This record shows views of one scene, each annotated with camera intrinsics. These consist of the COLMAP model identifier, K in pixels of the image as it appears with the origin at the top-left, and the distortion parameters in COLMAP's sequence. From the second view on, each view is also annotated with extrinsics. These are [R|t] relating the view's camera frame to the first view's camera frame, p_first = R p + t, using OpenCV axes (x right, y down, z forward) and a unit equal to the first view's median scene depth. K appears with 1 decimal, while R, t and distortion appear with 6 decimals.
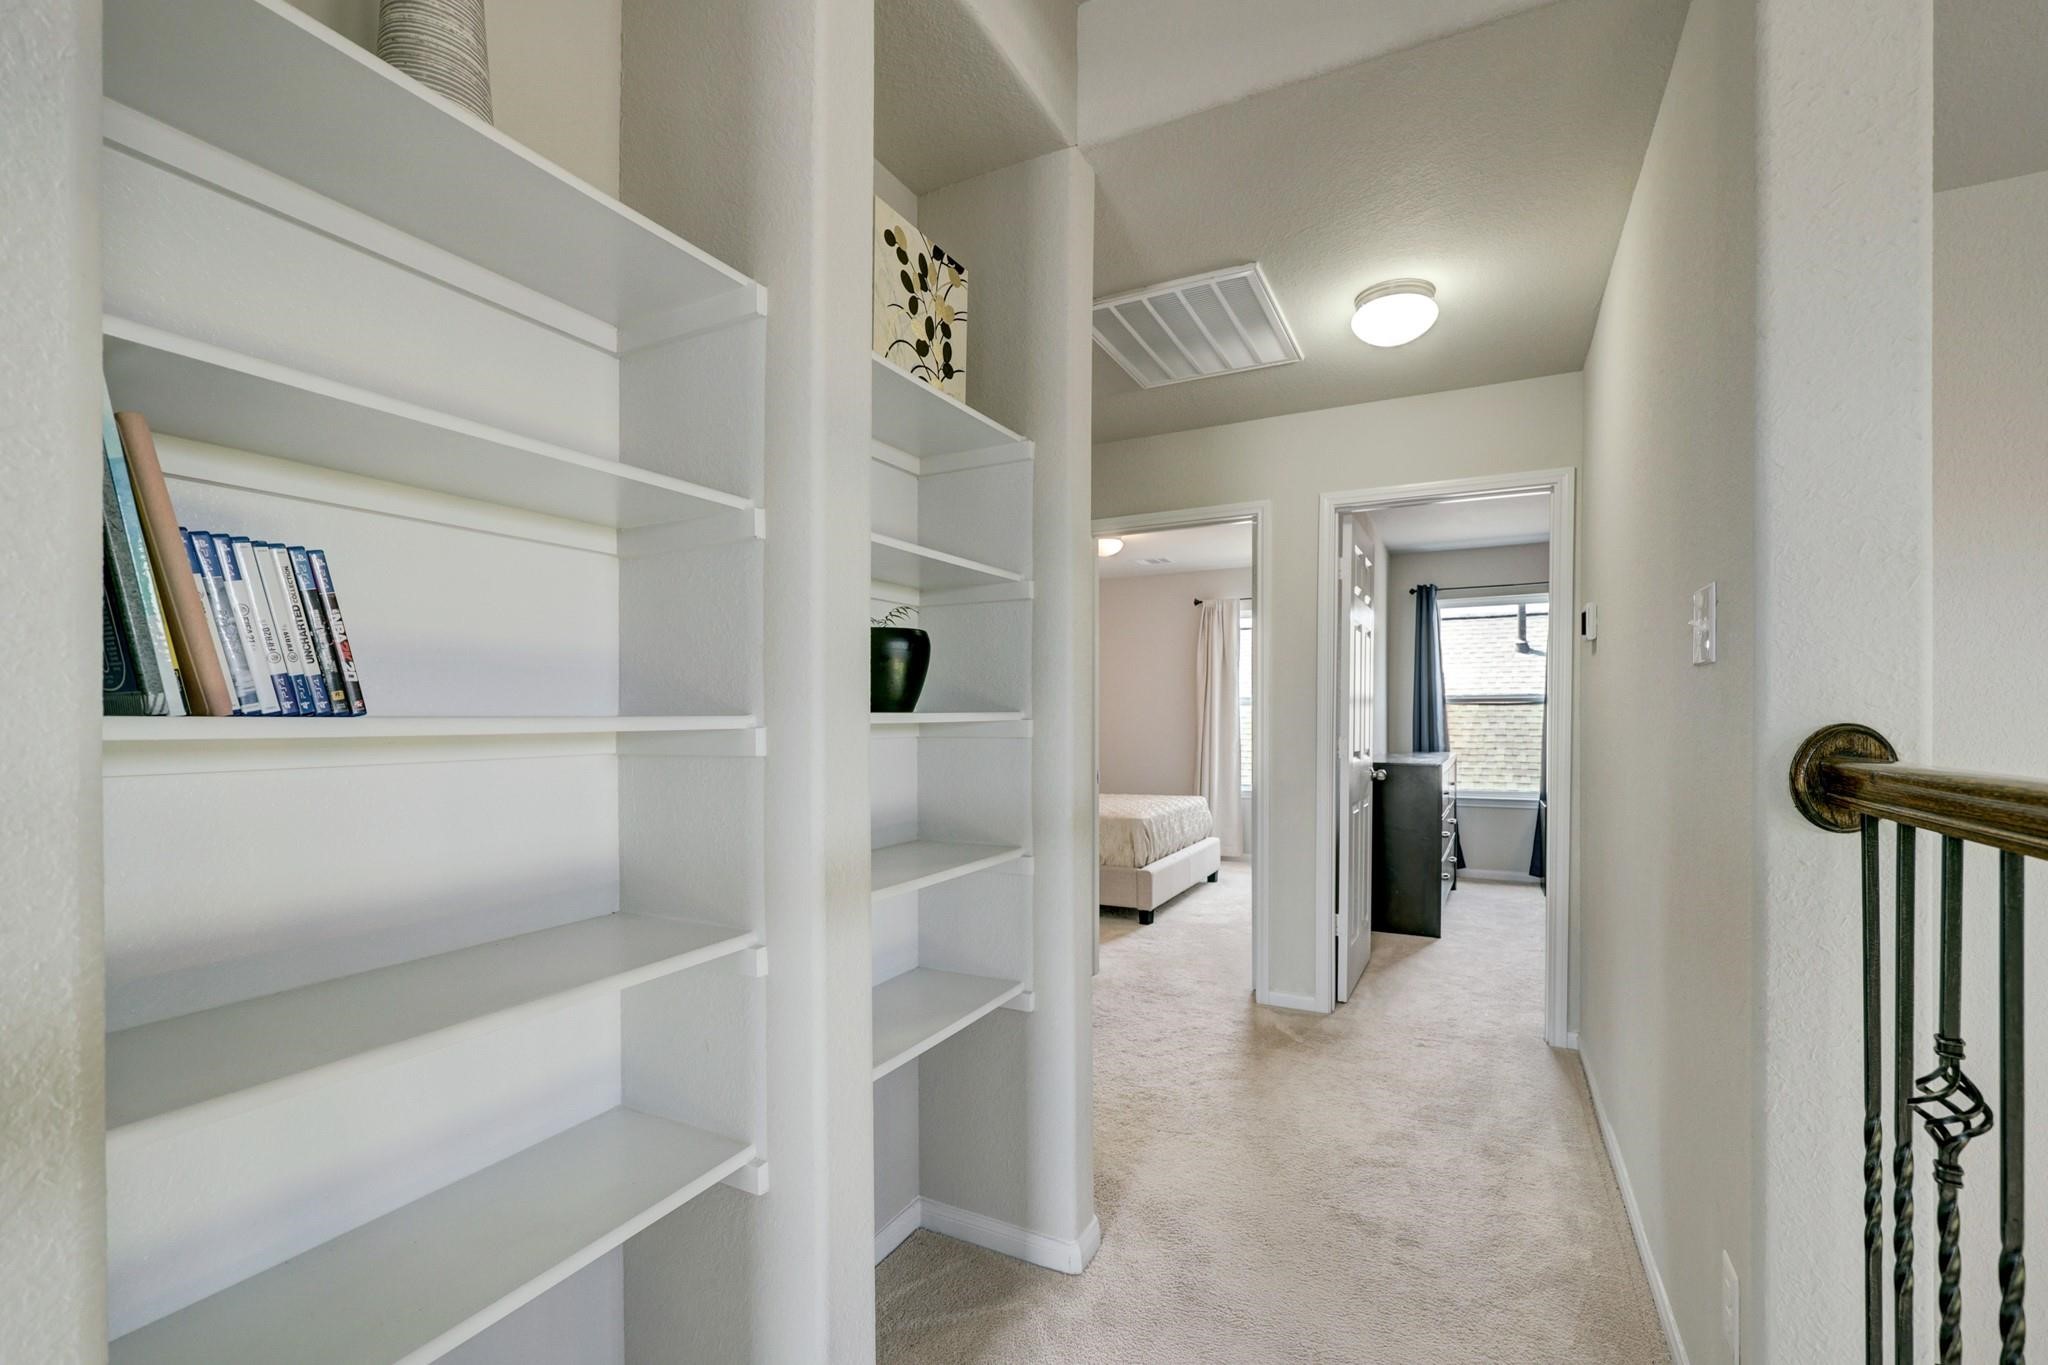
lens RADIAL K [[855.0, 0, 1018.7], [0, 855.0, 717.9], [0, 0, 1]] dist [-0.006015, 0.001600]
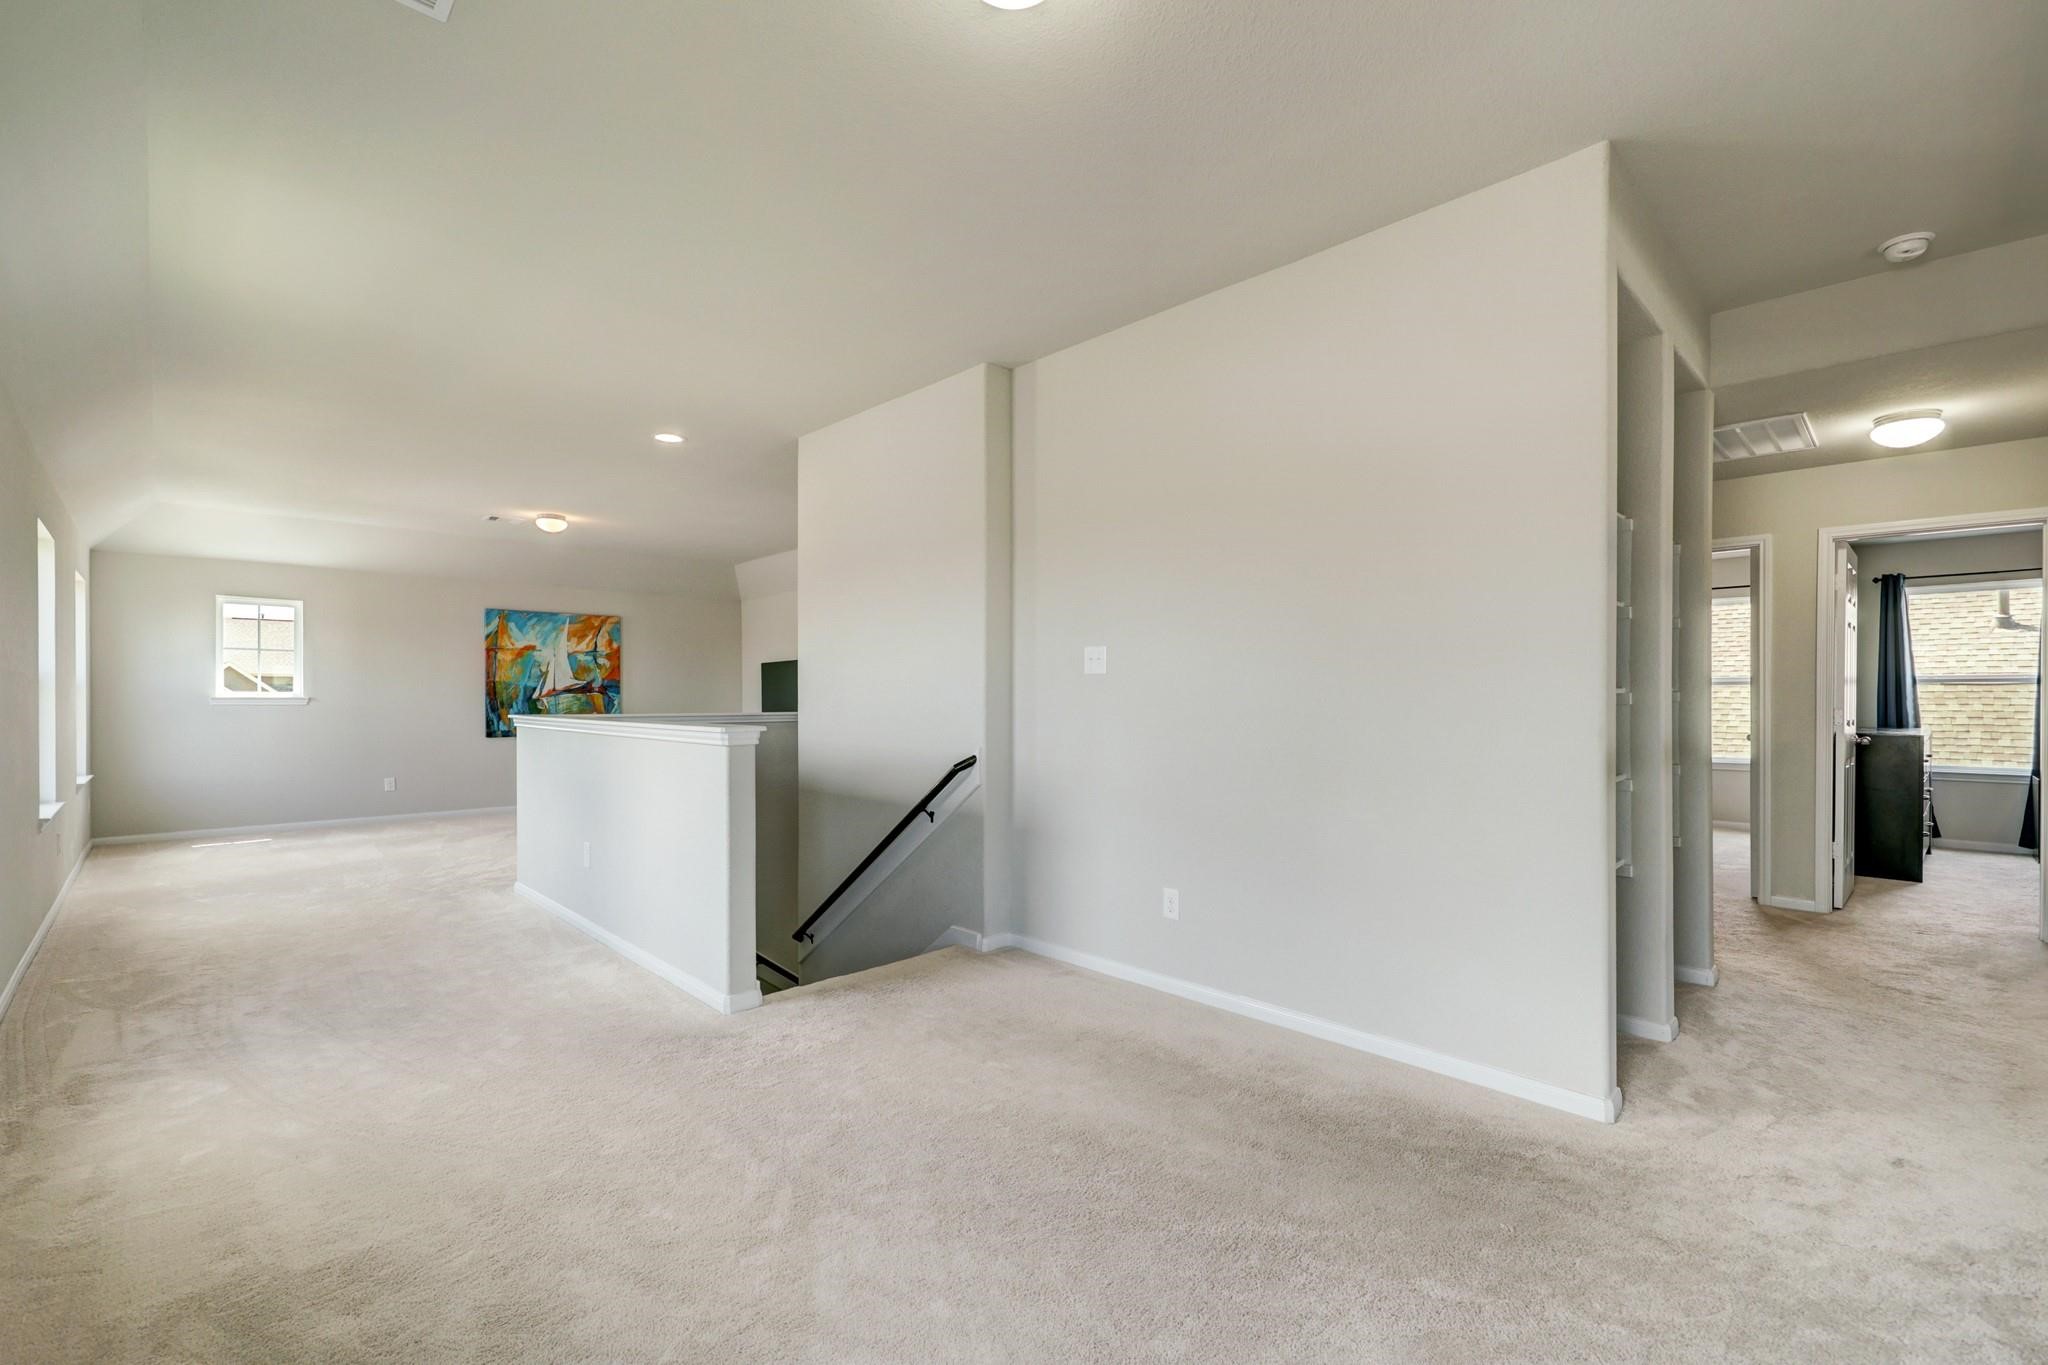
lens RADIAL K [[855.0, 0, 1026.4], [0, 855.0, 685.3], [0, 0, 1]] dist [-0.006015, 0.001600]
pose [[0.949514, 0.003811, -0.313701, -0.230476], [-0.007703, 0.999908, -0.011170, 0.006256], [0.313629, 0.013023, 0.949456, -0.373698]]
